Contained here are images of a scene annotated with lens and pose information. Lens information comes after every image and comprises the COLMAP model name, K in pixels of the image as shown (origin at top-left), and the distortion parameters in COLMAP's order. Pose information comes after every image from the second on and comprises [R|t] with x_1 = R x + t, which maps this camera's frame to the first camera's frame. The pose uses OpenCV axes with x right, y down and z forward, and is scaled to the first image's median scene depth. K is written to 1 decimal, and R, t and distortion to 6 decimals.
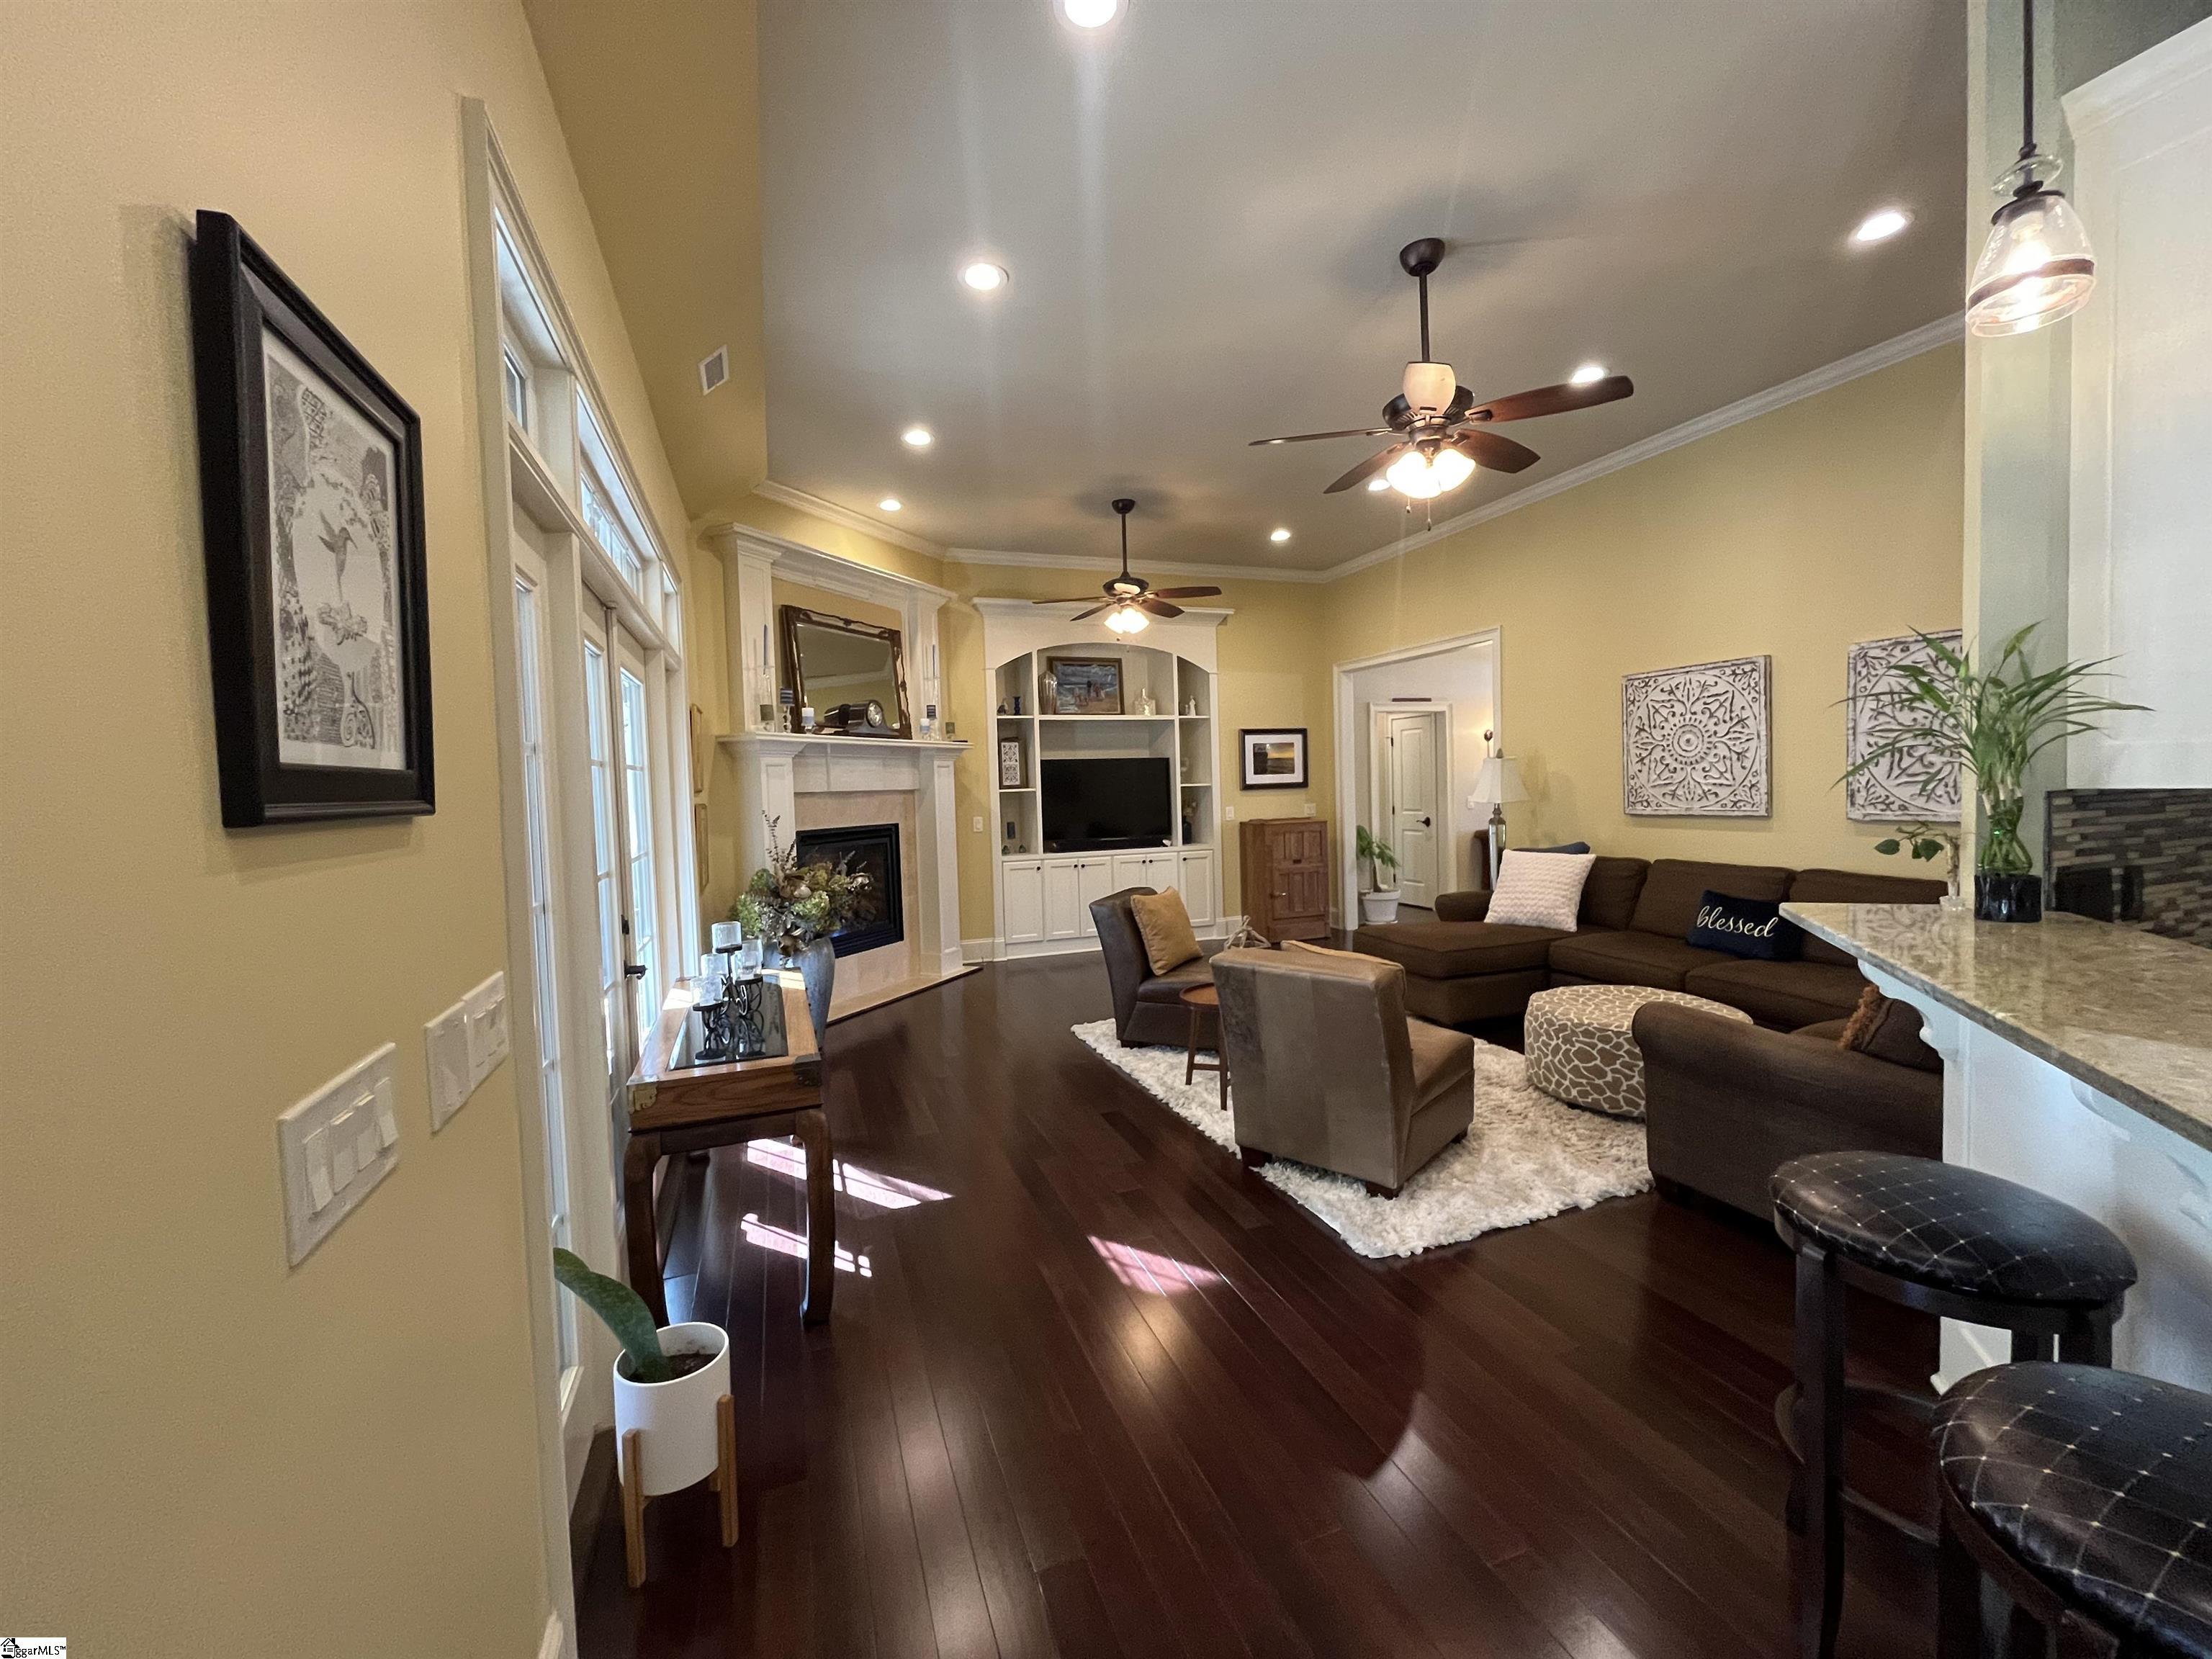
lens RADIAL K [[889.6, 0, 1101.7], [0, 889.6, 823.1], [0, 0, 1]] dist [-0.002975, -0.000405]
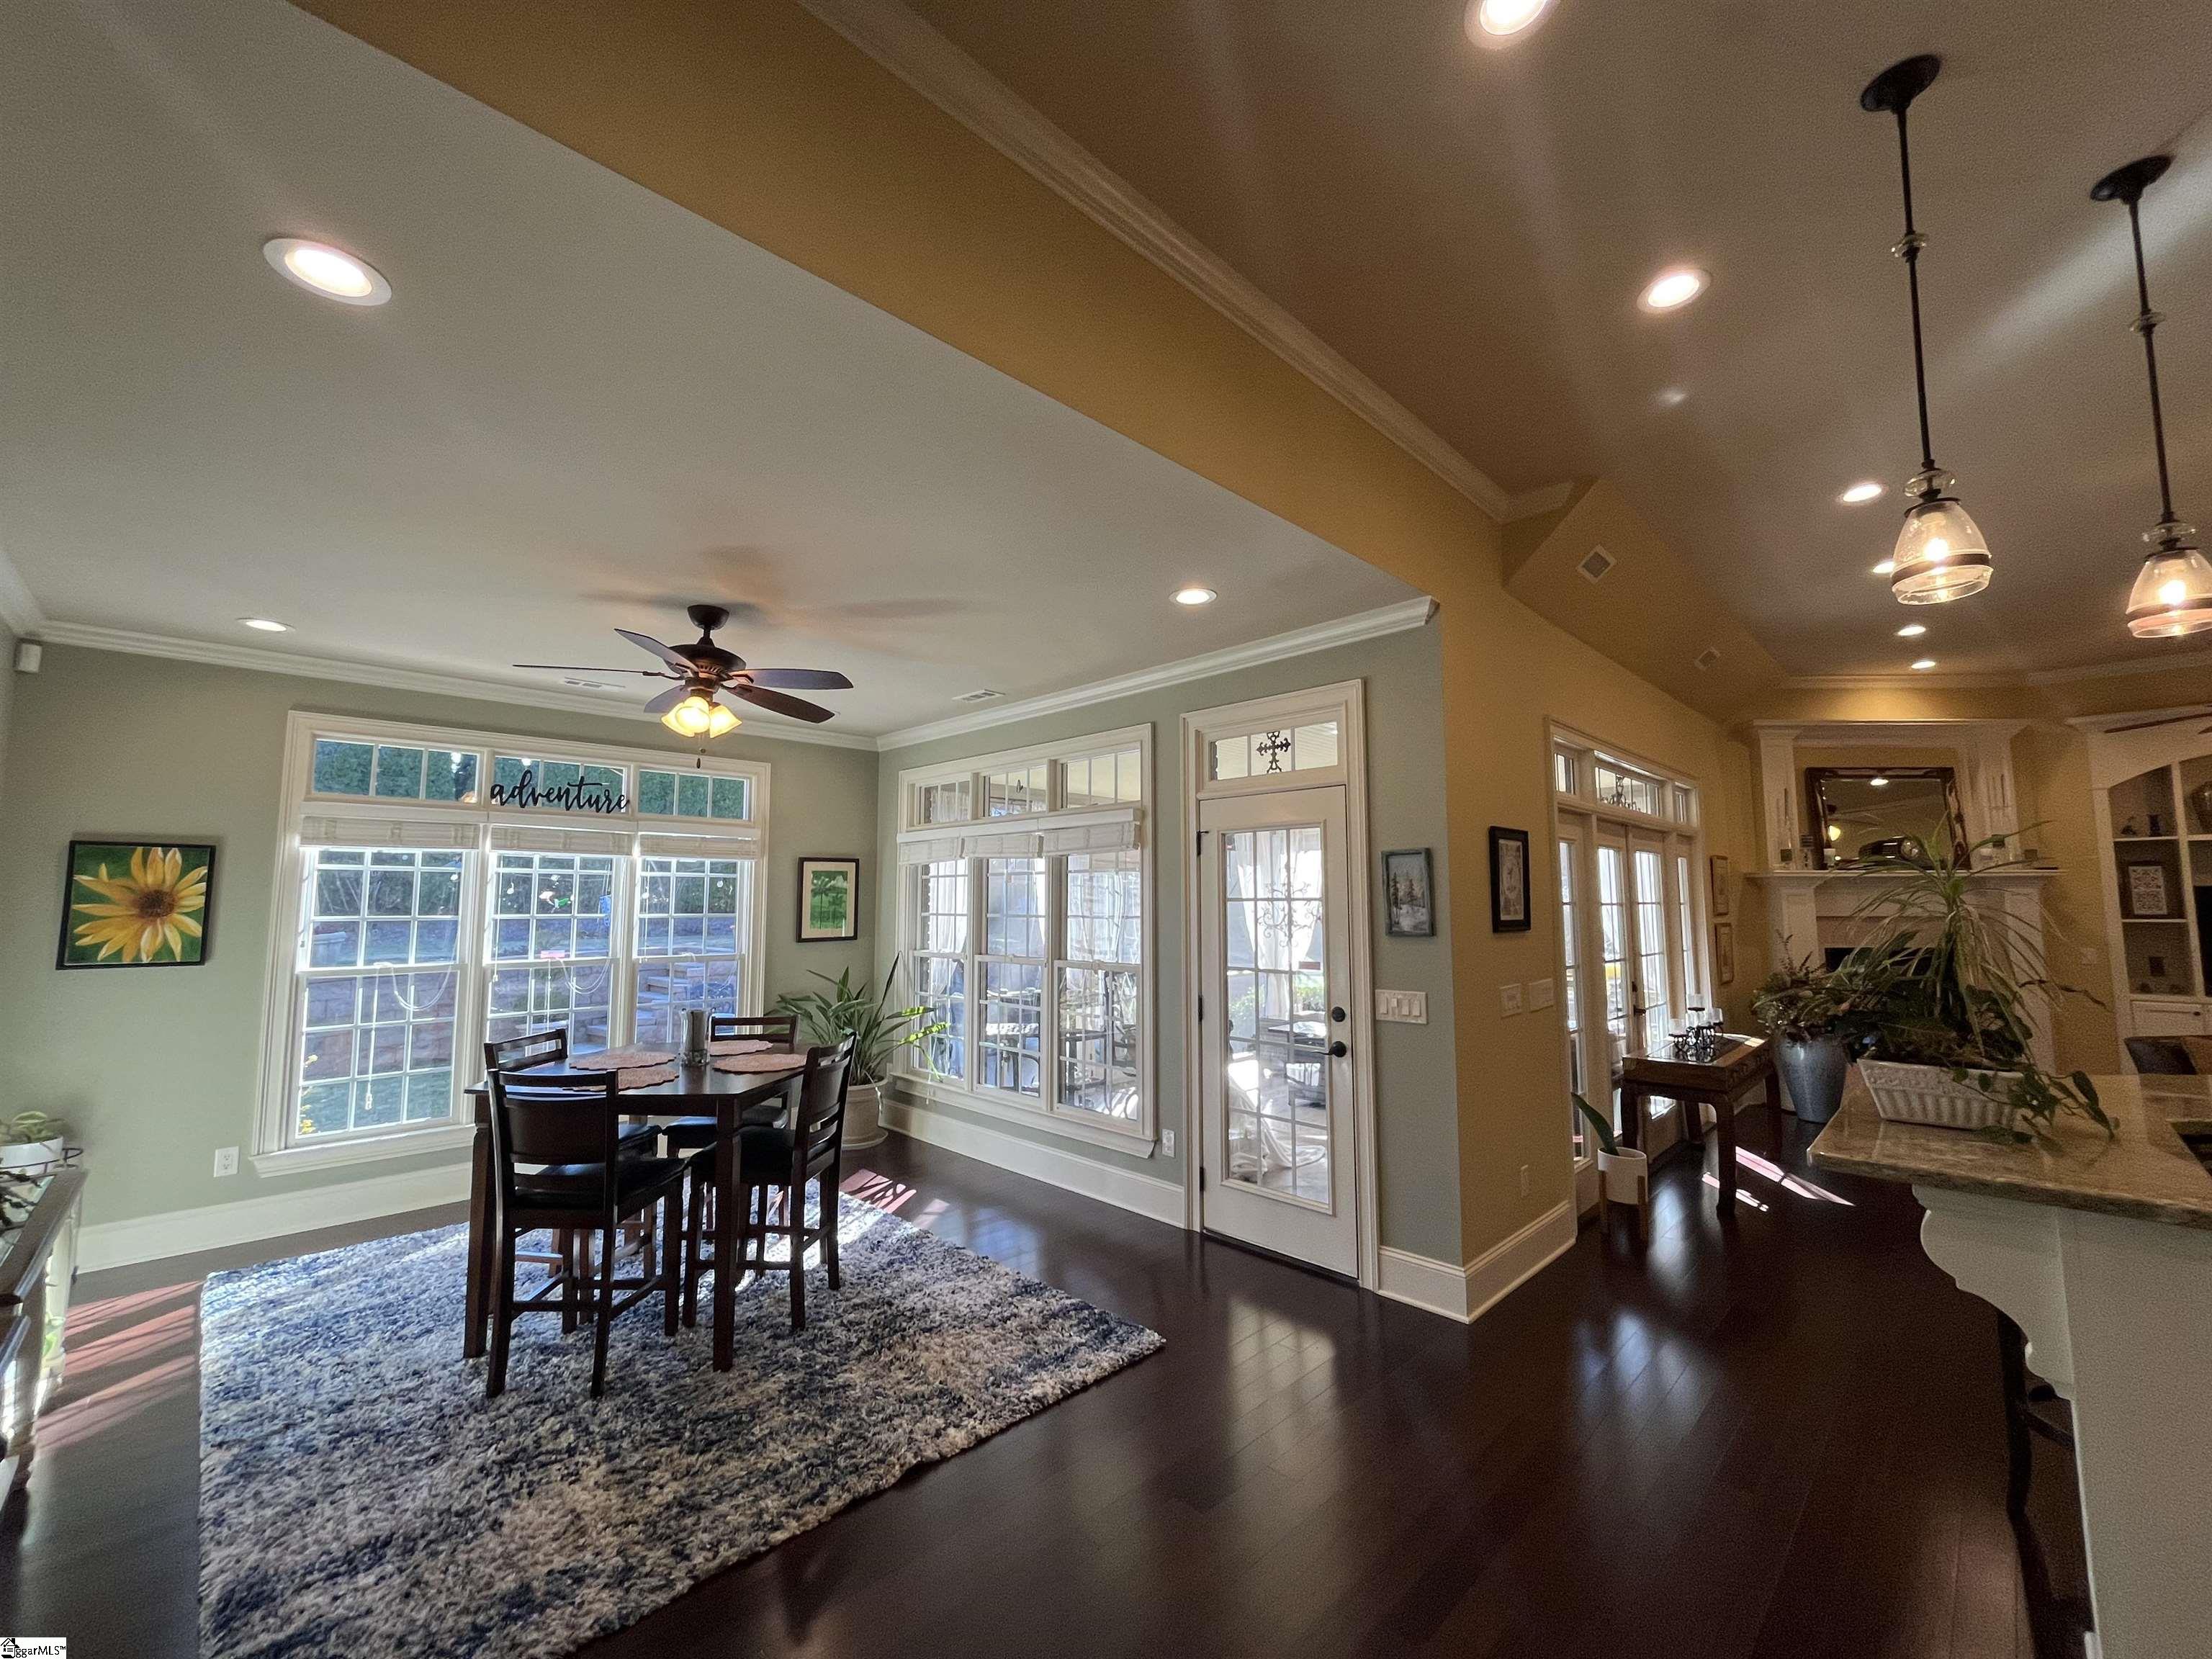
lens RADIAL K [[891.7, 0, 1101.1], [0, 891.7, 823.1], [0, 0, 1]] dist [-0.002928, 0.000224]
pose [[0.413080, -0.054499, -0.909063, 0.316697], [-0.050330, 0.995316, -0.082540, -0.009100], [0.909303, 0.079849, 0.408402, -0.363226]]
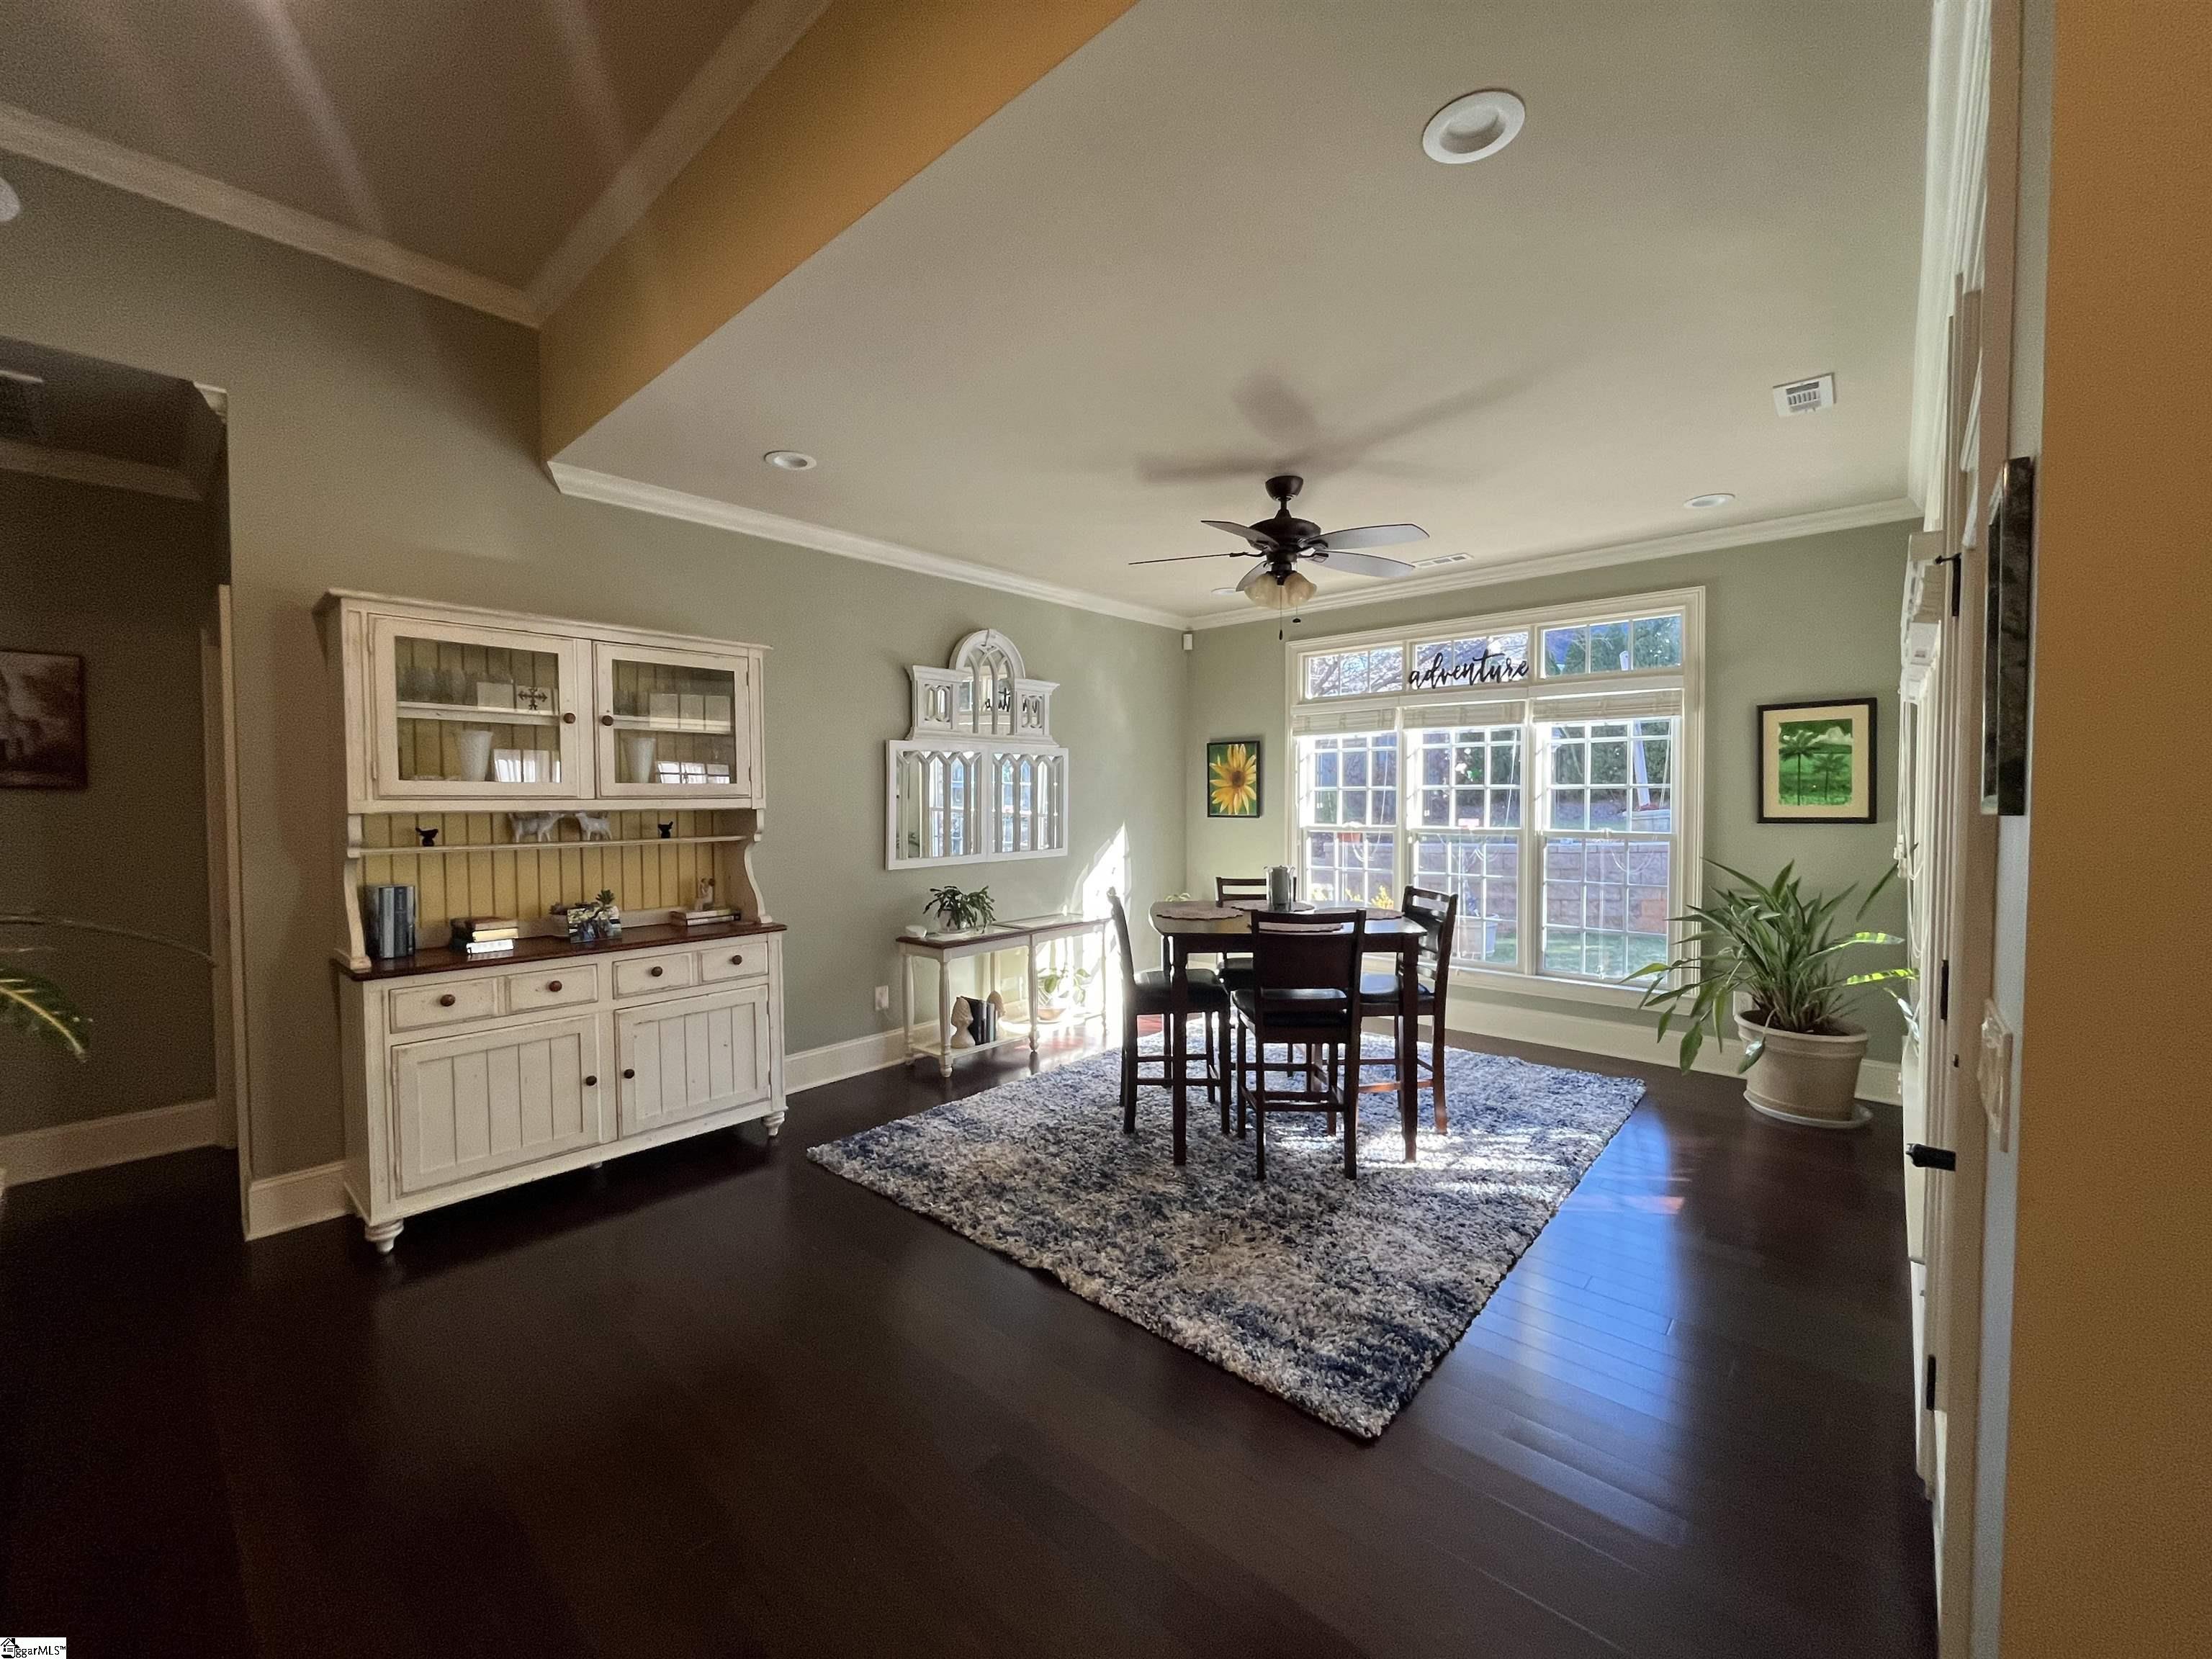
lens RADIAL K [[889.6, 0, 1101.7], [0, 889.6, 823.1], [0, 0, 1]] dist [-0.002975, -0.000405]
pose [[-0.881928, 0.047238, -0.469012, 0.093148], [0.009169, 0.996497, 0.083124, -0.006438], [0.471296, 0.069009, -0.879271, 0.090346]]
